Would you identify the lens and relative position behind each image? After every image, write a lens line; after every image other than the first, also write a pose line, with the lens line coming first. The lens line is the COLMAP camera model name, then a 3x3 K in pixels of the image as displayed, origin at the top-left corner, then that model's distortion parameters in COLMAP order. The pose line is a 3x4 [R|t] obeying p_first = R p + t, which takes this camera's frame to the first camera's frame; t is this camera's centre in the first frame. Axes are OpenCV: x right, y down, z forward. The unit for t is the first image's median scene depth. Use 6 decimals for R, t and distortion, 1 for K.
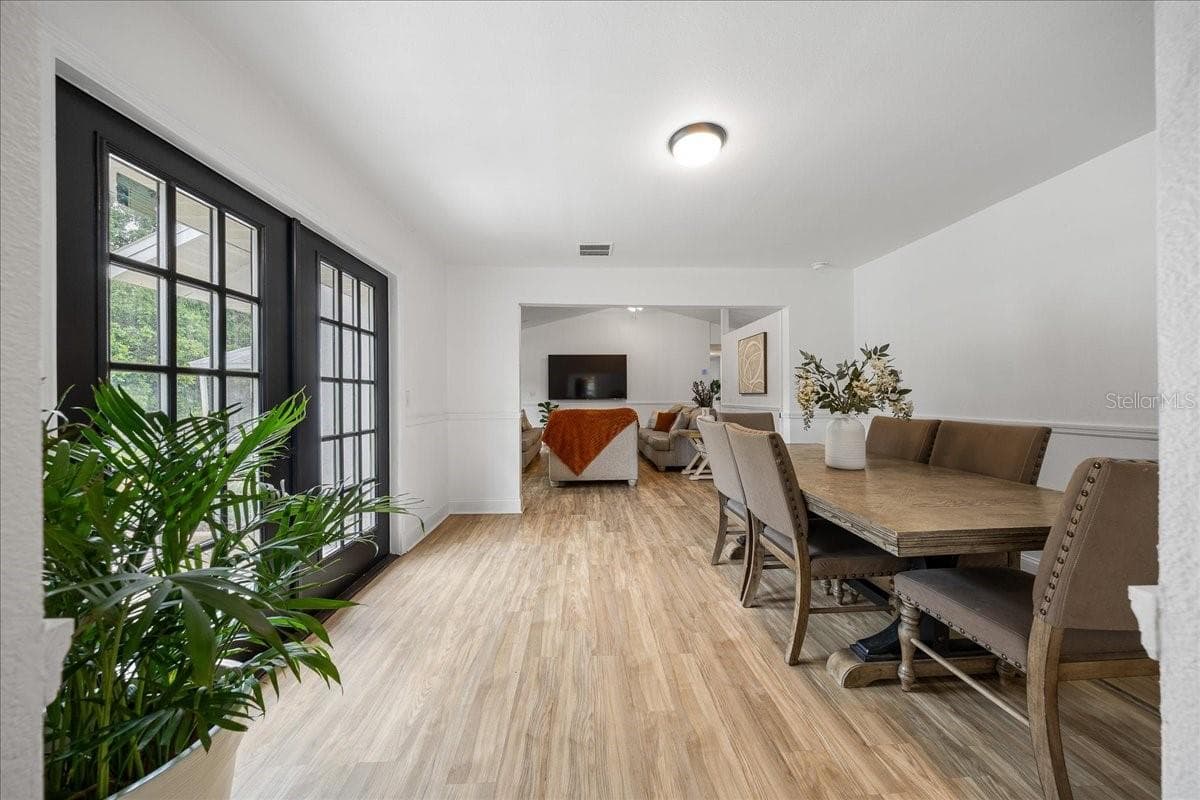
lens RADIAL K [[385.7, 0, 603.8], [0, 385.7, 394.9], [0, 0, 1]] dist [-0.008662, -0.000033]
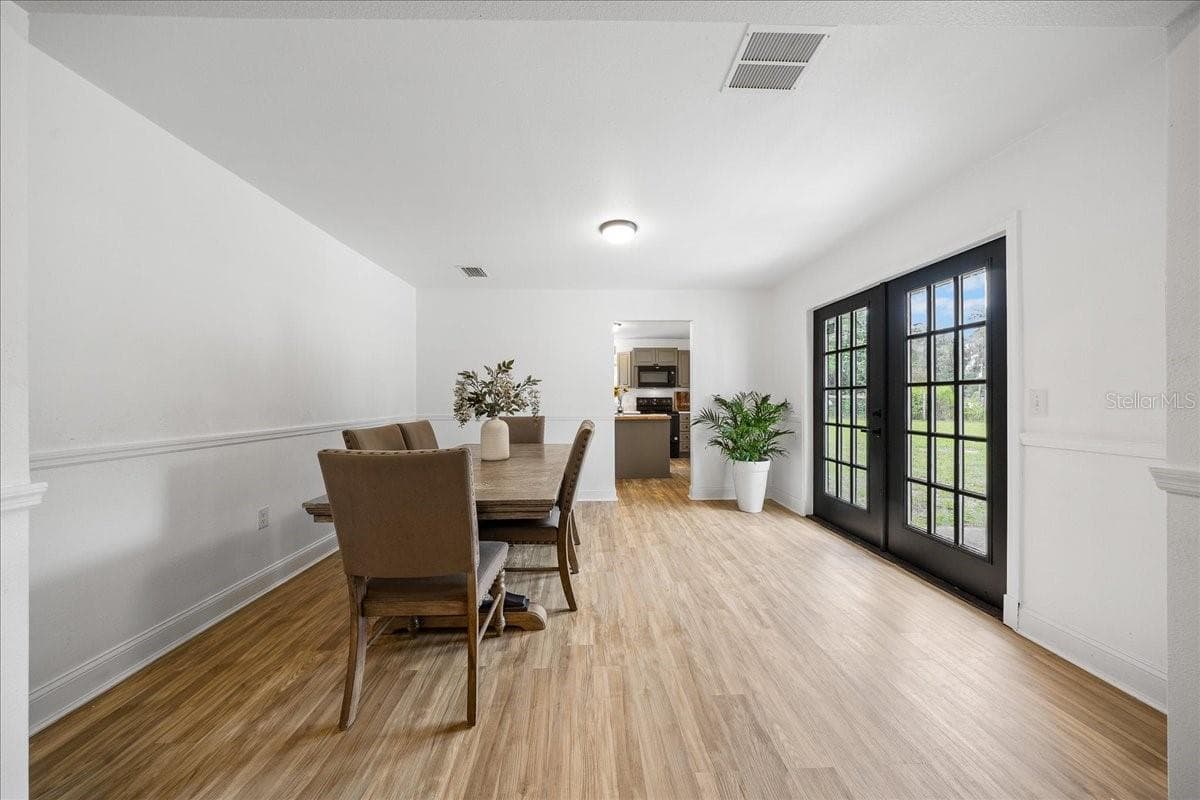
lens RADIAL K [[385.7, 0, 594.4], [0, 385.7, 399.2], [0, 0, 1]] dist [-0.008662, -0.000033]
pose [[-0.999239, 0.005140, 0.038659, 0.291049], [0.005209, 0.999985, 0.001698, -0.005860], [-0.038650, 0.001898, -0.999251, 2.524199]]
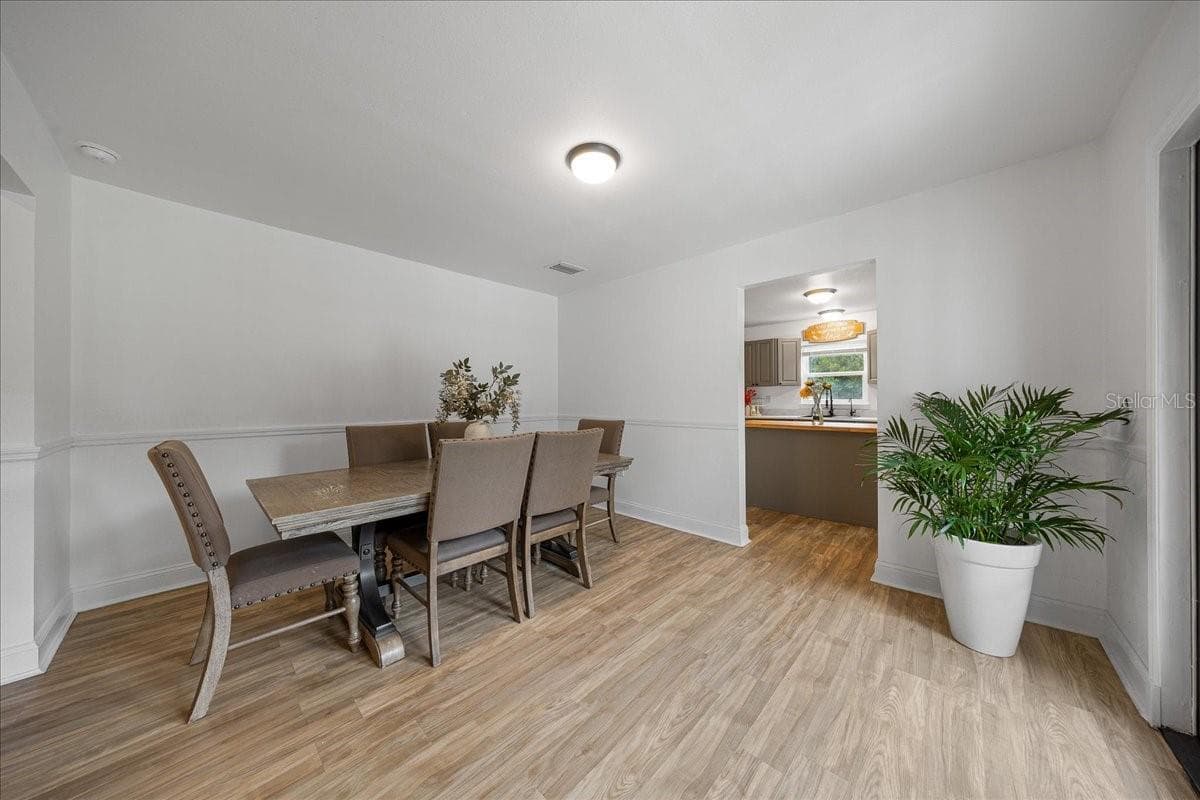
lens RADIAL K [[385.7, 0, 596.4], [0, 385.7, 396.8], [0, 0, 1]] dist [-0.008662, -0.000033]
pose [[-0.680701, 0.011118, 0.732477, -0.530625], [0.006705, 0.999937, -0.008947, -0.004961], [-0.732530, -0.001179, -0.680733, 1.734461]]
